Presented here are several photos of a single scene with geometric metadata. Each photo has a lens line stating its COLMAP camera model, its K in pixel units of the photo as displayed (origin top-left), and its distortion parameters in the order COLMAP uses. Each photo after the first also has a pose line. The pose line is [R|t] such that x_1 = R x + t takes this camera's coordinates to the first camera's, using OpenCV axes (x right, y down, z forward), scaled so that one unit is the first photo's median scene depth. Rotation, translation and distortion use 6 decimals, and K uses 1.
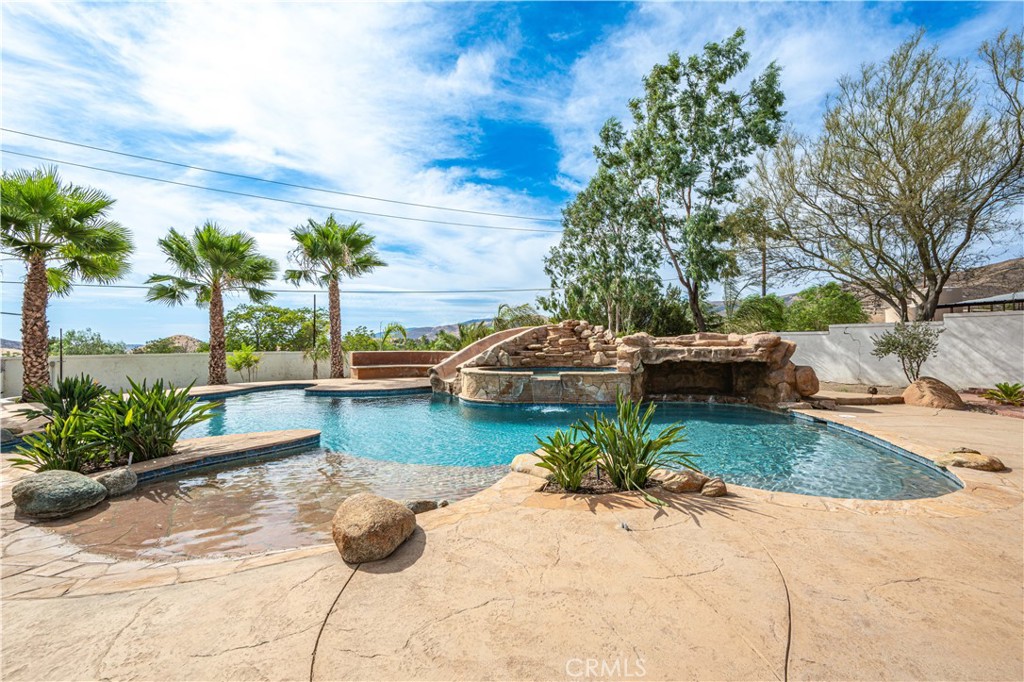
lens RADIAL K [[413.1, 0, 507.8], [0, 413.1, 335.3], [0, 0, 1]] dist [0.001513, -0.001475]
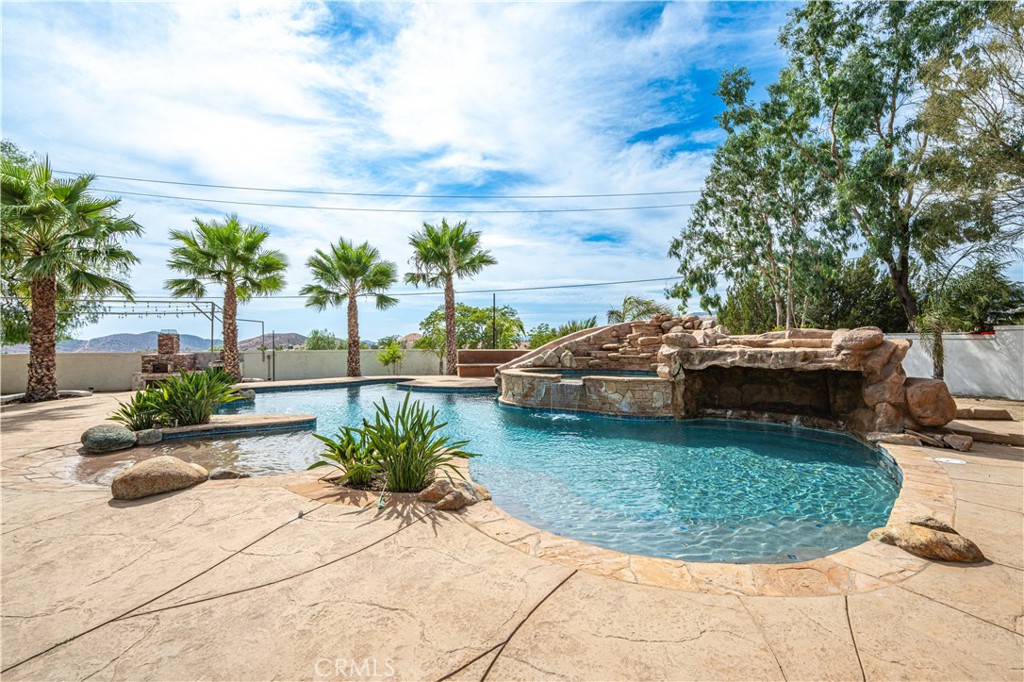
lens RADIAL K [[459.0, 0, 508.1], [0, 459.0, 331.3], [0, 0, 1]] dist [0.000697, -0.002636]
pose [[0.889868, -0.008741, -0.456134, 0.278470], [0.007638, 0.999962, -0.004260, -0.001637], [0.456154, 0.000306, 0.889901, 0.037092]]
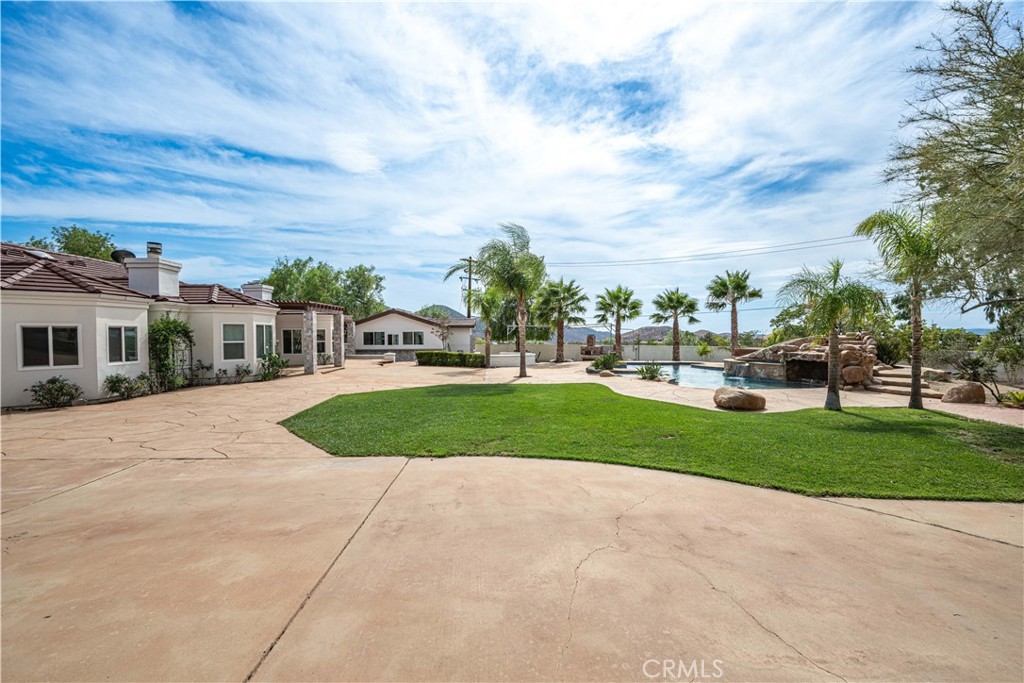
lens RADIAL K [[440.1, 0, 529.2], [0, 440.1, 334.1], [0, 0, 1]] dist [0.004606, -0.001209]
pose [[0.349839, 0.005764, -0.936792, 1.177005], [0.010990, 0.999887, 0.010256, -0.054858], [0.936745, -0.013883, 0.349736, -0.528865]]
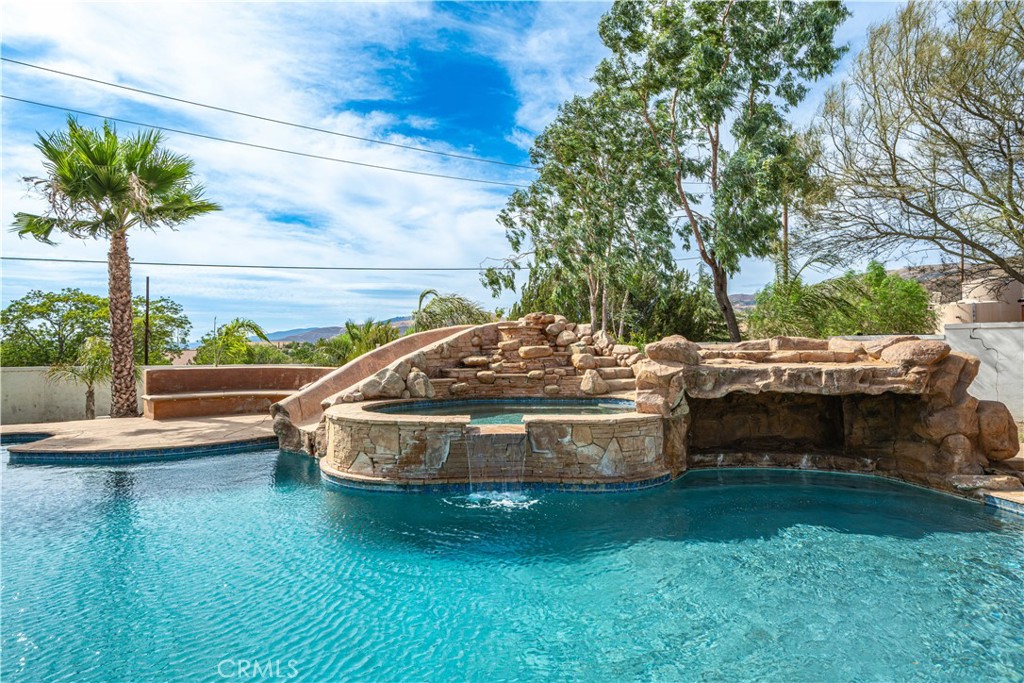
lens RADIAL K [[541.9, 0, 516.4], [0, 541.9, 319.6], [0, 0, 1]] dist [0.000362, -0.001843]
pose [[0.992126, 0.007604, 0.125010, 0.022571], [-0.003193, 0.999367, -0.035443, -0.001825], [-0.125200, 0.034765, 0.991522, 0.235876]]
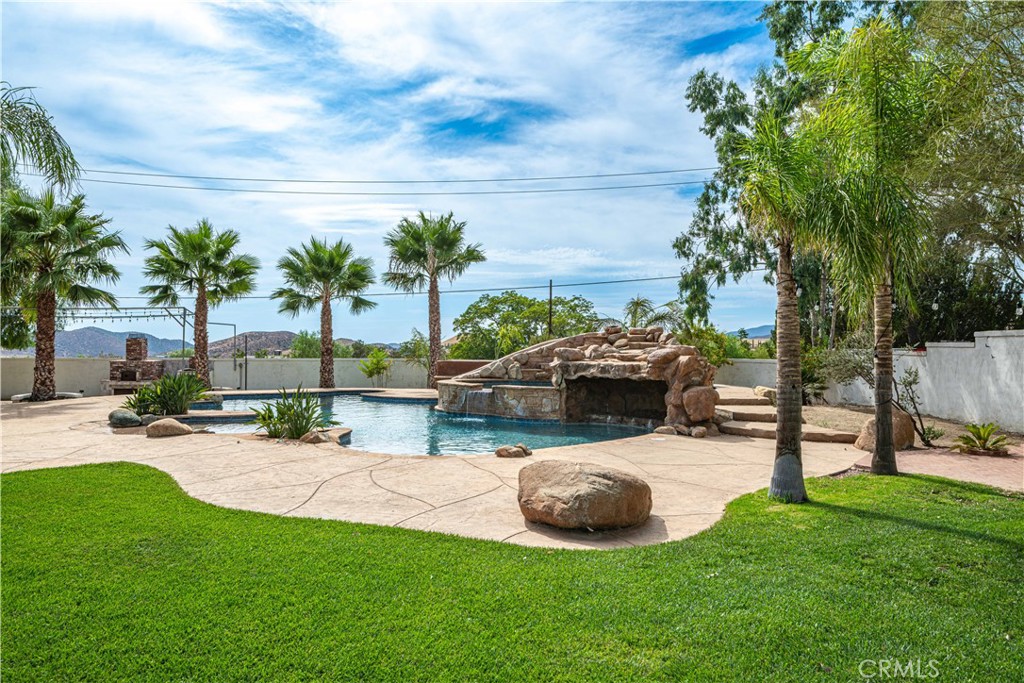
lens RADIAL K [[741.3, 0, 515.2], [0, 741.3, 335.2], [0, 0, 1]] dist [-0.004788, 0.003575]
pose [[0.818671, 0.001507, -0.574261, 0.773989], [-0.000621, 0.999998, 0.001739, -0.021035], [0.574263, -0.001067, 0.818670, -0.280021]]
